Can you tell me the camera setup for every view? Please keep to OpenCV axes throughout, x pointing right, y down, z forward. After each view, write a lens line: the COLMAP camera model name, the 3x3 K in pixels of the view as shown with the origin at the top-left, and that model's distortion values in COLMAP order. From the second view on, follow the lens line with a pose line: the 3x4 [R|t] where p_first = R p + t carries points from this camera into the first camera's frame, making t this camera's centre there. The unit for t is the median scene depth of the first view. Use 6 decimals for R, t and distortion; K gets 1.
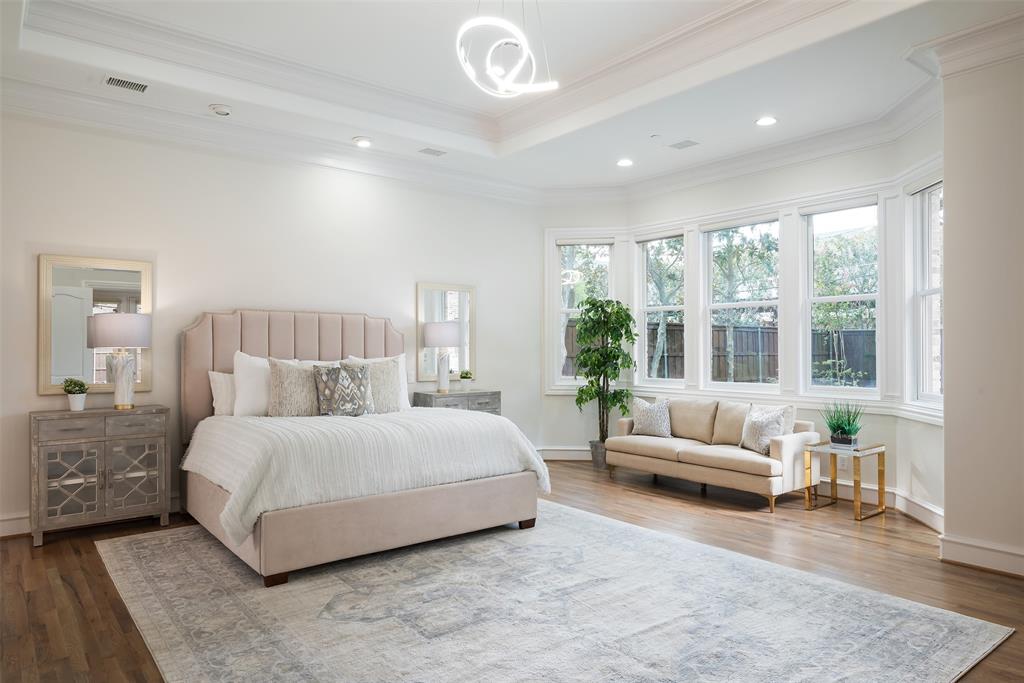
lens RADIAL K [[649.8, 0, 511.8], [0, 649.8, 341.2], [0, 0, 1]] dist [-0.006759, 0.002117]
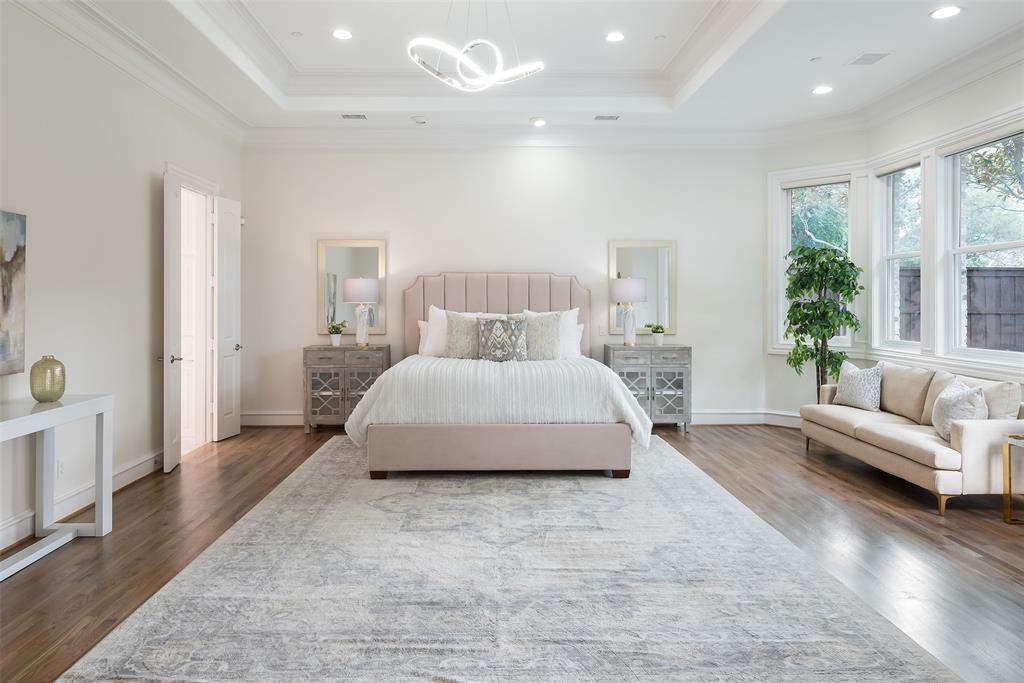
lens RADIAL K [[649.4, 0, 490.7], [0, 649.4, 299.3], [0, 0, 1]] dist [-0.001489, -0.002664]
pose [[0.790706, 0.000057, -0.612196, 0.460607], [0.006242, 0.999947, 0.008155, -0.006473], [0.612164, -0.010270, 0.790664, 0.053661]]
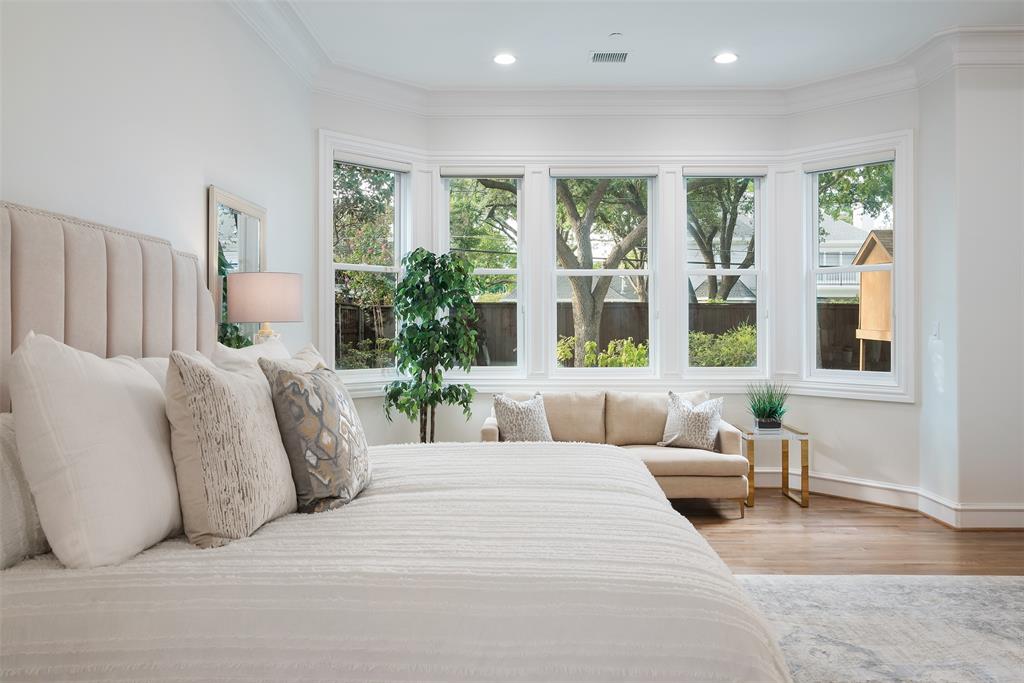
lens RADIAL K [[718.3, 0, 519.0], [0, 718.3, 323.8], [0, 0, 1]] dist [-0.010888, -0.005828]
pose [[0.644231, 0.004164, 0.764820, -0.526323], [-0.012013, 0.999917, 0.004675, 0.007933], [-0.764737, -0.012199, 0.644227, 0.633700]]
